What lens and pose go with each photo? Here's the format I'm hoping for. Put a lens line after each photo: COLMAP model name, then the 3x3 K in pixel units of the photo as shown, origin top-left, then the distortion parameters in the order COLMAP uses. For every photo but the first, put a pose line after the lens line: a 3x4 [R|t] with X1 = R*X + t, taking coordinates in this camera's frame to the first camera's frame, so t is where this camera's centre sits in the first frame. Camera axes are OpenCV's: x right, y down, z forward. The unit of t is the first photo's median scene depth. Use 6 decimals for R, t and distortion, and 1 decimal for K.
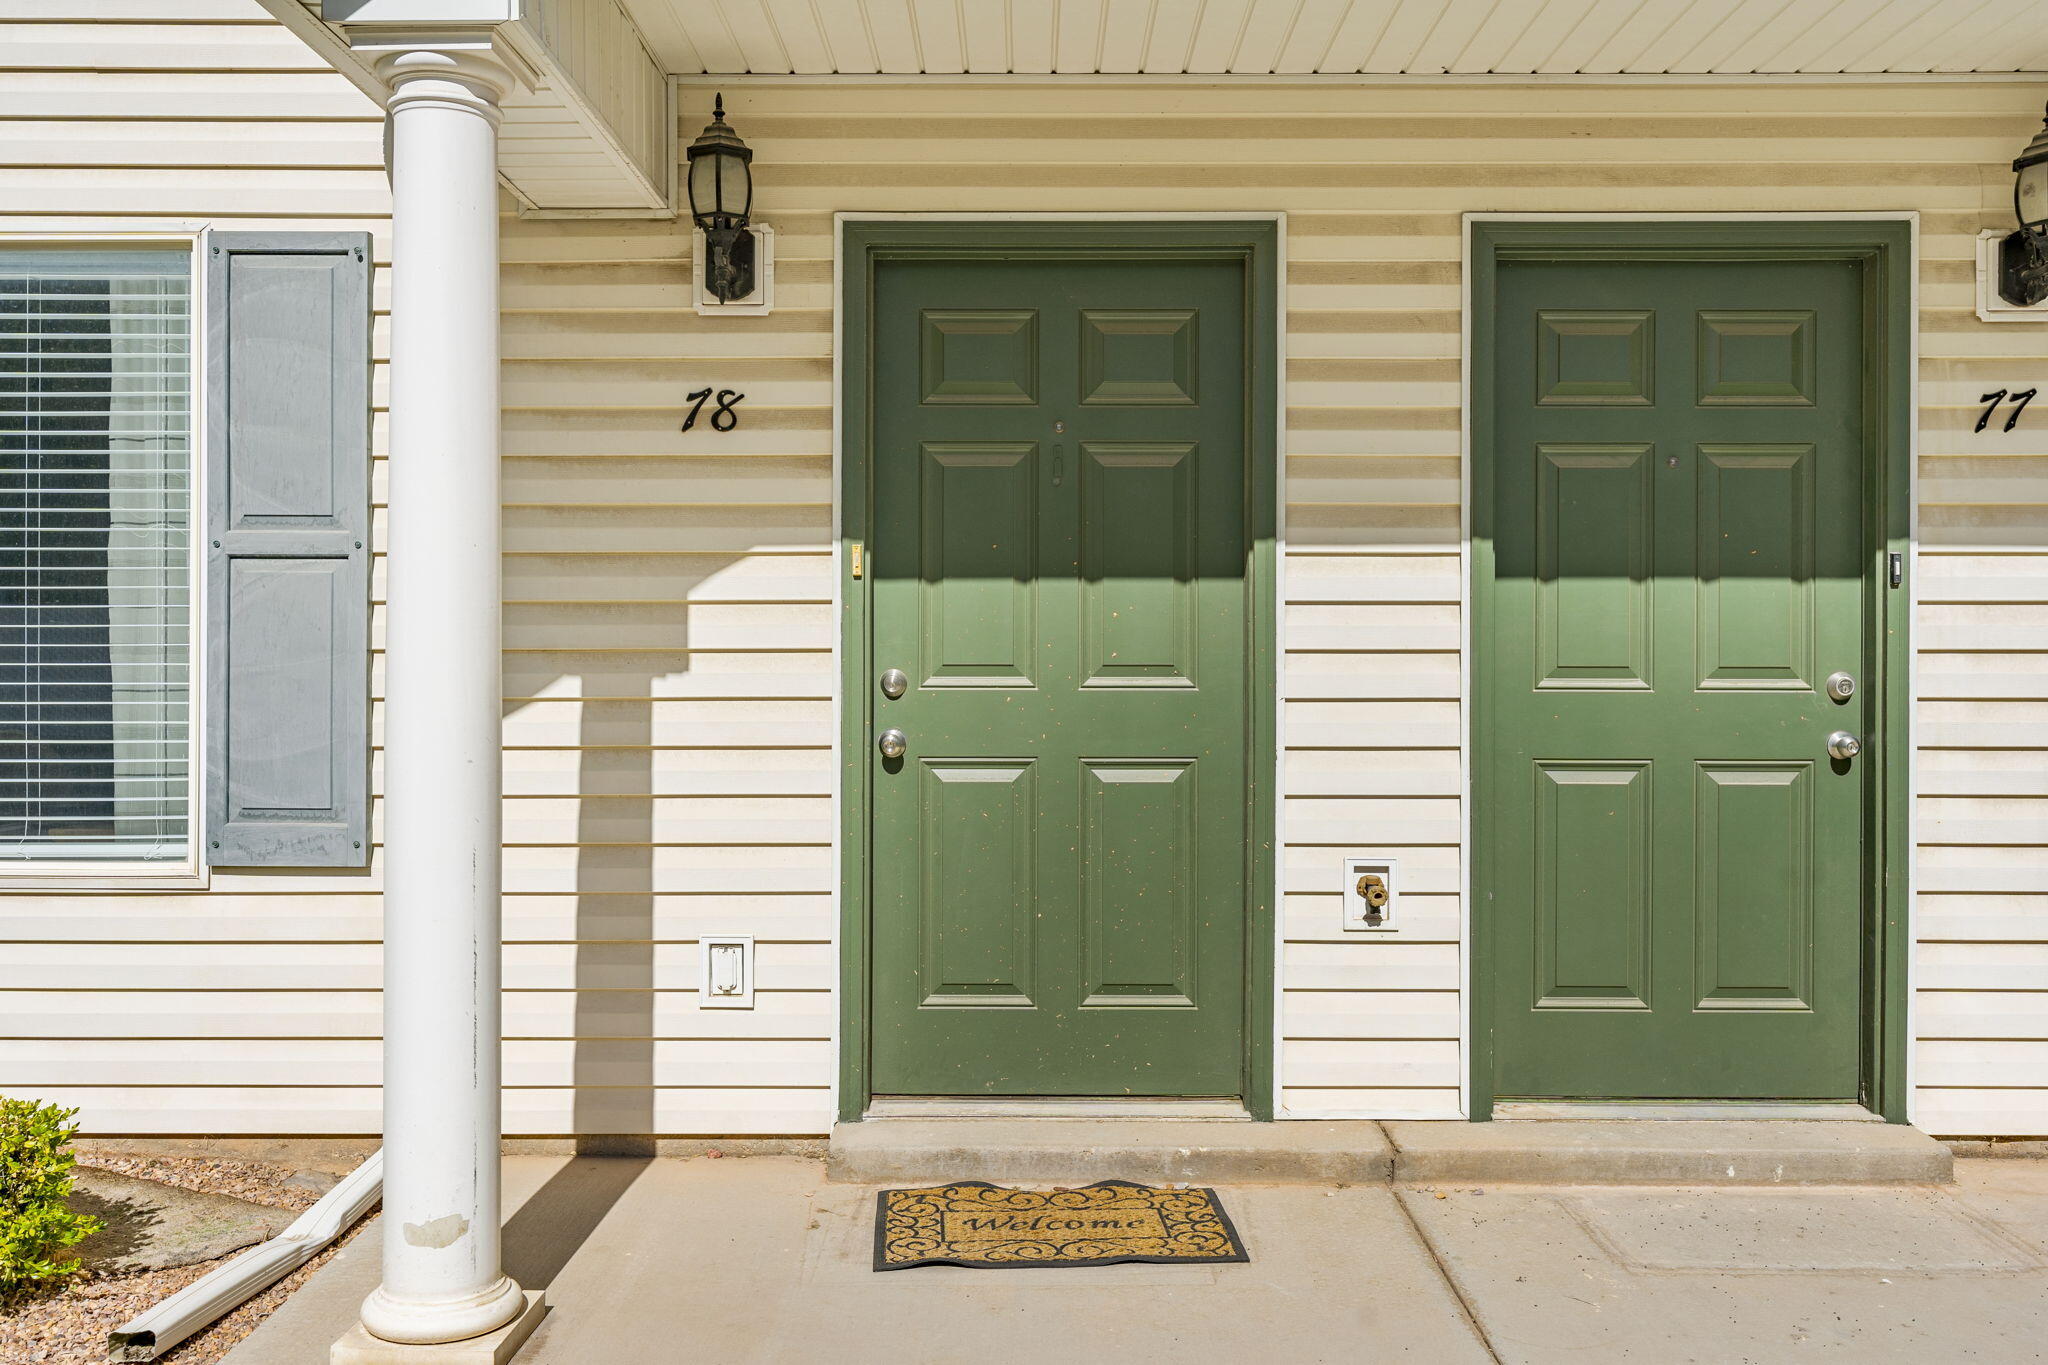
lens RADIAL K [[1835.0, 0, 990.4], [0, 1835.0, 676.7], [0, 0, 1]] dist [0.005245, 0.002281]
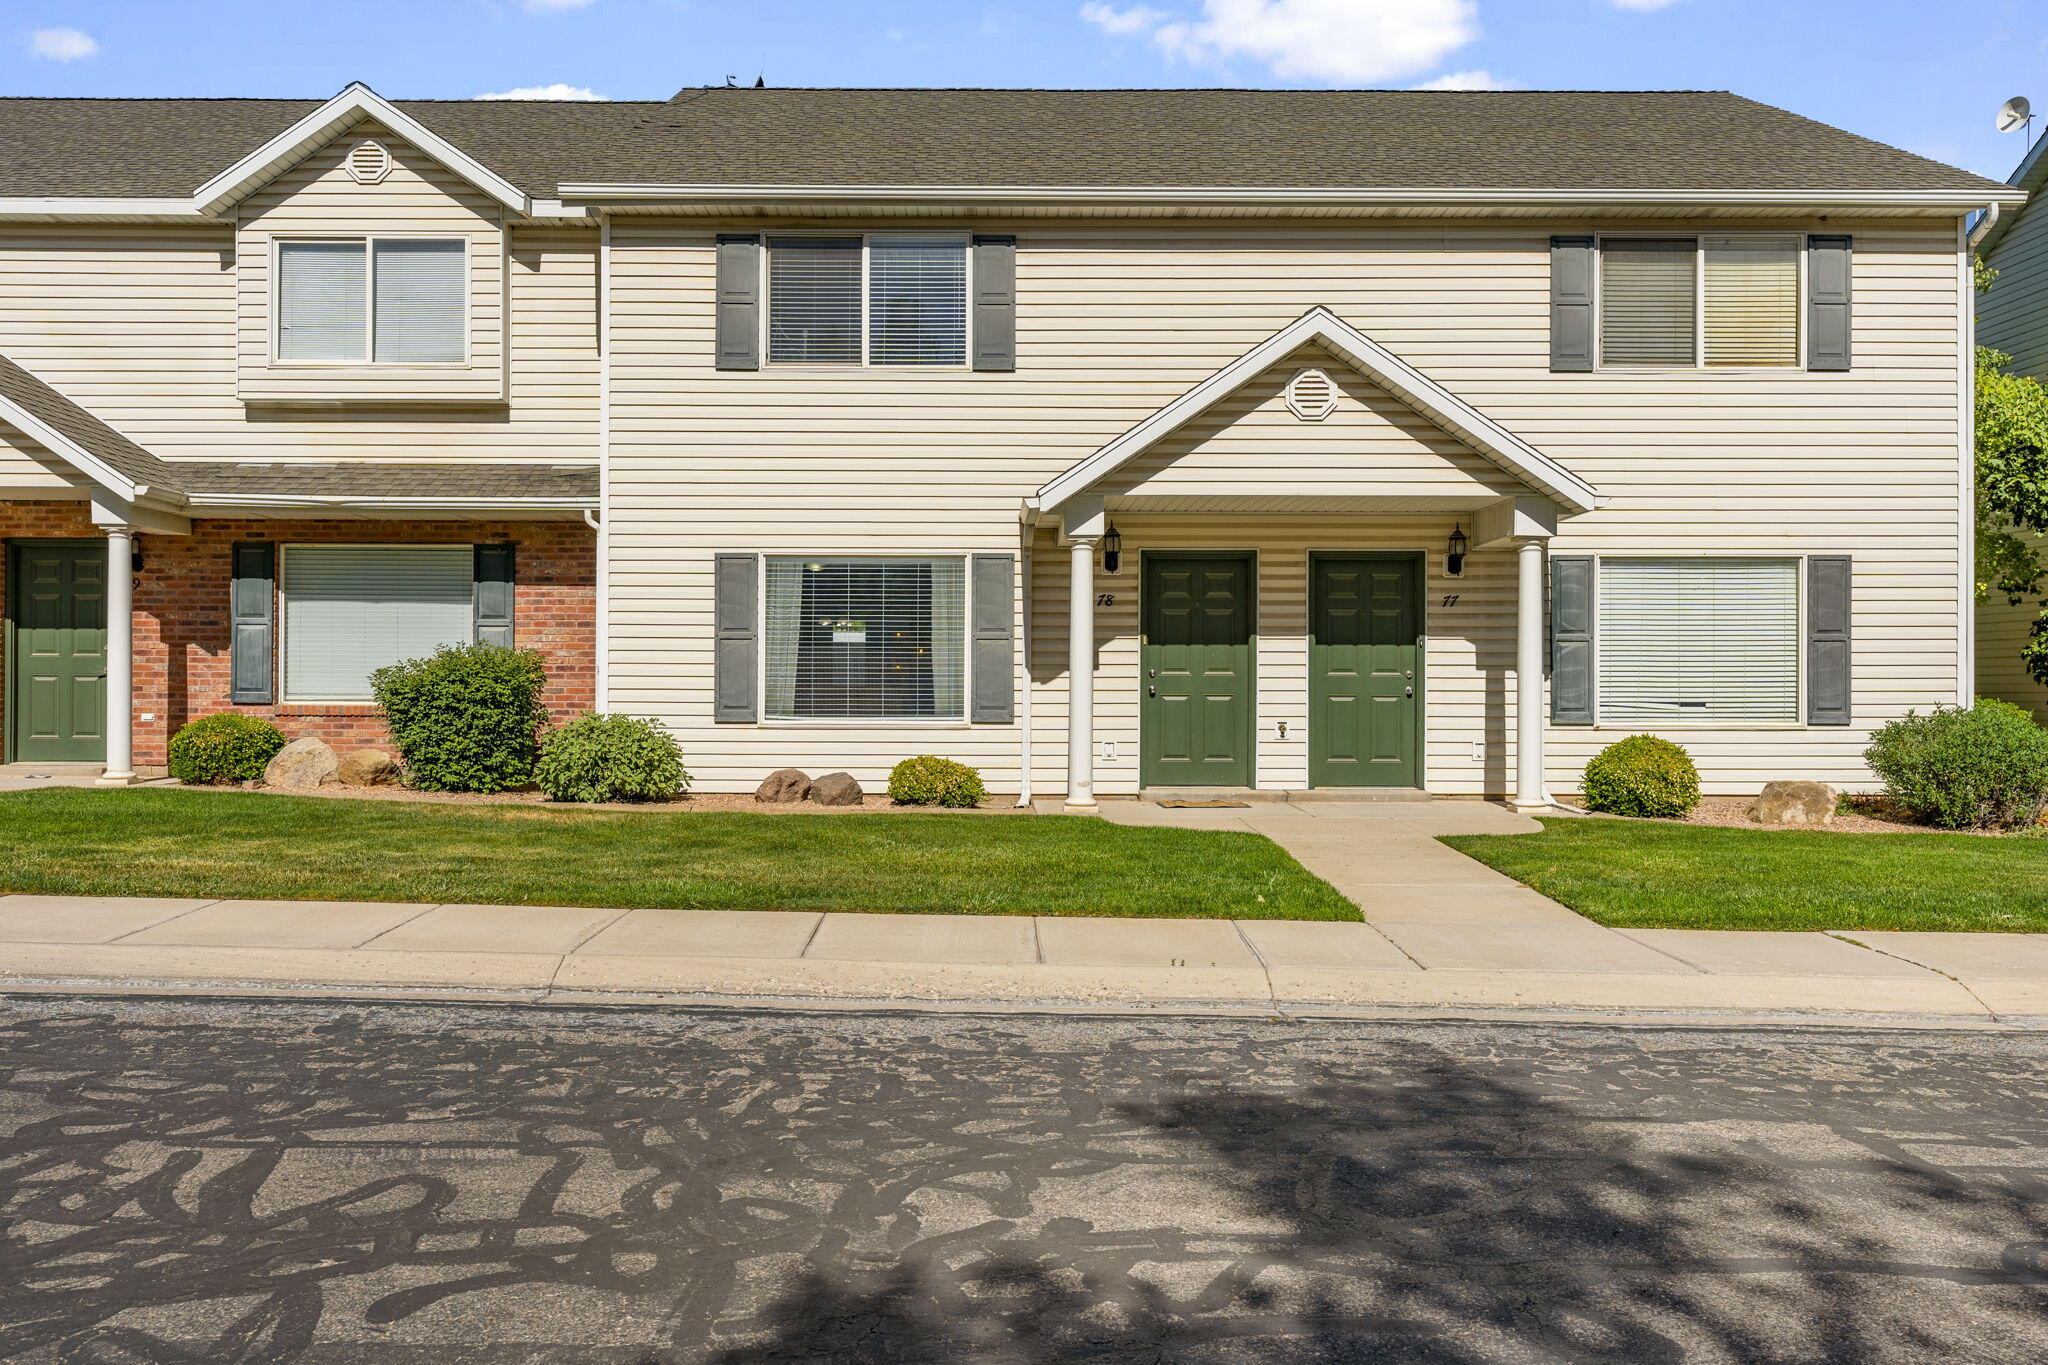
lens RADIAL K [[1432.5, 0, 1024.0], [0, 1432.5, 682.5], [0, 0, 1]] dist [0.003113, 0.000198]
pose [[0.999998, 0.001442, -0.001280, -0.314654], [-0.001452, 0.999970, -0.007650, 0.045246], [0.001268, 0.007652, 0.999970, -1.923563]]
